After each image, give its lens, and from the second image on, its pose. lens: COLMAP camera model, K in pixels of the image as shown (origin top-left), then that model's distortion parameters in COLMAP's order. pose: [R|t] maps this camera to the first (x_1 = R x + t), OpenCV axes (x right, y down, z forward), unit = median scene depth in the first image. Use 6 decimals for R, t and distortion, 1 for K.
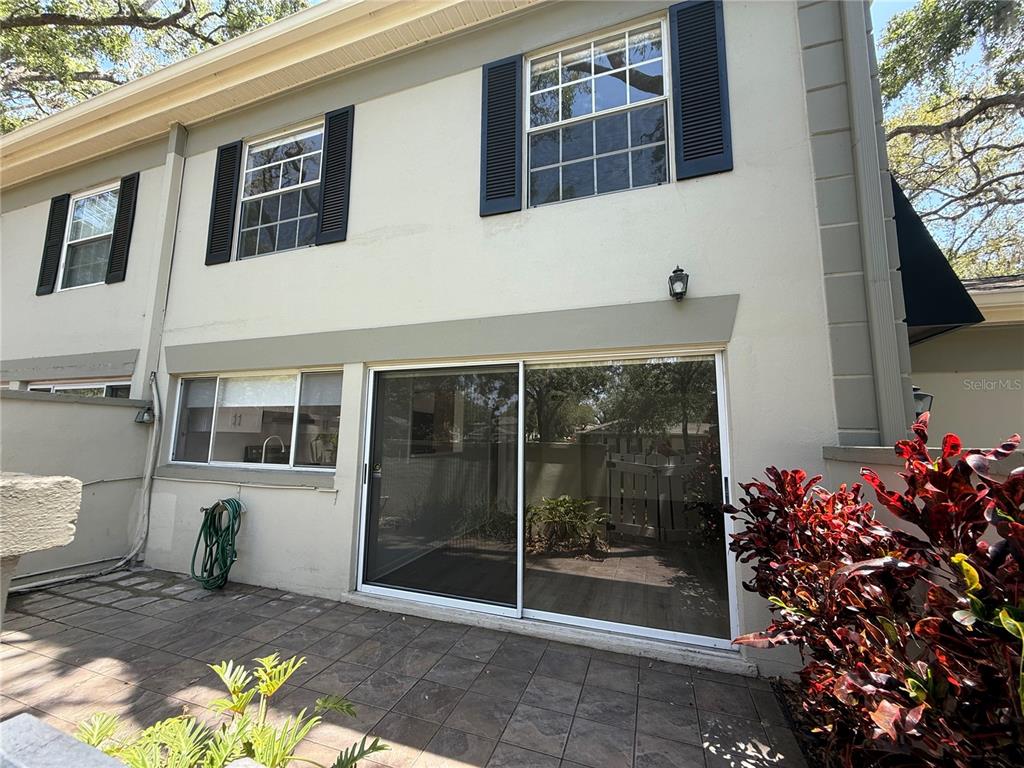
lens RADIAL K [[409.3, 0, 507.7], [0, 409.3, 383.6], [0, 0, 1]] dist [-0.001538, -0.000070]
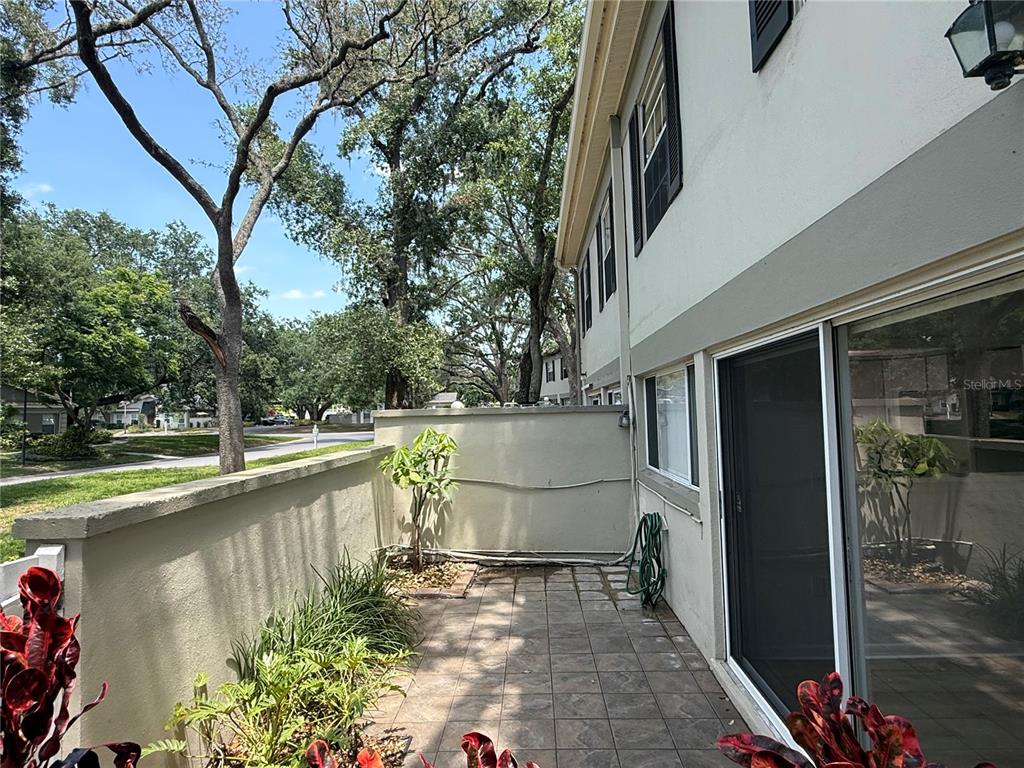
lens RADIAL K [[593.9, 0, 511.3], [0, 593.9, 377.9], [0, 0, 1]] dist [-0.005822, -0.000442]
pose [[0.292577, -0.079224, -0.952955, 0.515963], [0.153984, 0.987460, -0.034816, -0.018363], [0.943763, -0.136553, 0.301107, 0.344424]]
